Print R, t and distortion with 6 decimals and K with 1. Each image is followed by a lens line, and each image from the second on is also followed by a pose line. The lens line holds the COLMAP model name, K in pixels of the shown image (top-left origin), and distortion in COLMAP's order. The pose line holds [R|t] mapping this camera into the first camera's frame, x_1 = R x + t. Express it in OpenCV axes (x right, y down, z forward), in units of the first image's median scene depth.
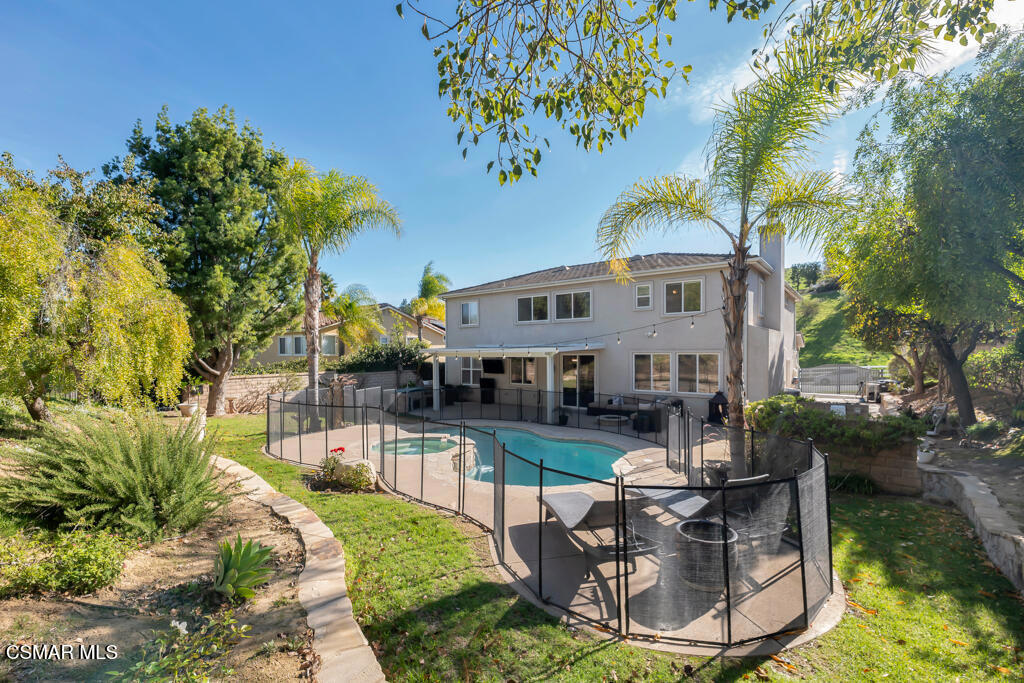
lens RADIAL K [[483.4, 0, 512.0], [0, 483.4, 341.5], [0, 0, 1]] dist [-0.000842, -0.000056]
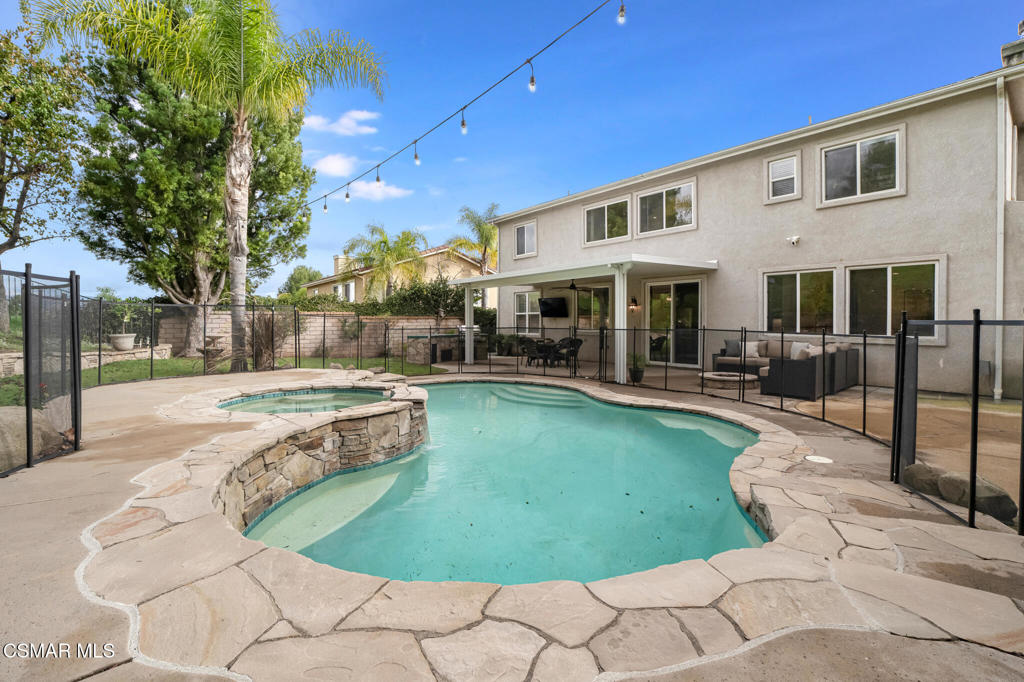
lens RADIAL K [[472.8, 0, 512.7], [0, 472.8, 321.2], [0, 0, 1]] dist [-0.035059, 0.000117]
pose [[0.975276, 0.009456, -0.220789, 0.076274], [-0.007778, 0.999934, 0.008470, 0.086268], [0.220854, -0.006543, 0.975285, 0.378314]]
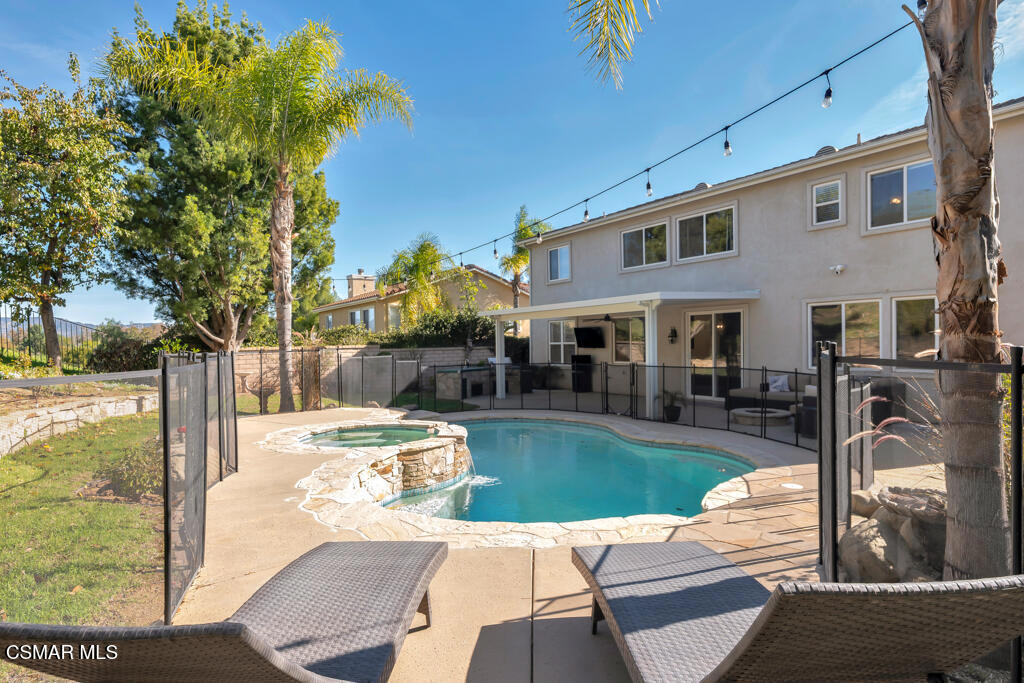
lens RADIAL K [[584.4, 0, 491.5], [0, 584.4, 342.1], [0, 0, 1]] dist [-0.004107, -0.001504]
pose [[0.946671, -0.006720, -0.322131, 0.123297], [0.011516, 0.999849, 0.012985, 0.059431], [0.321996, -0.016002, 0.946606, 0.230618]]
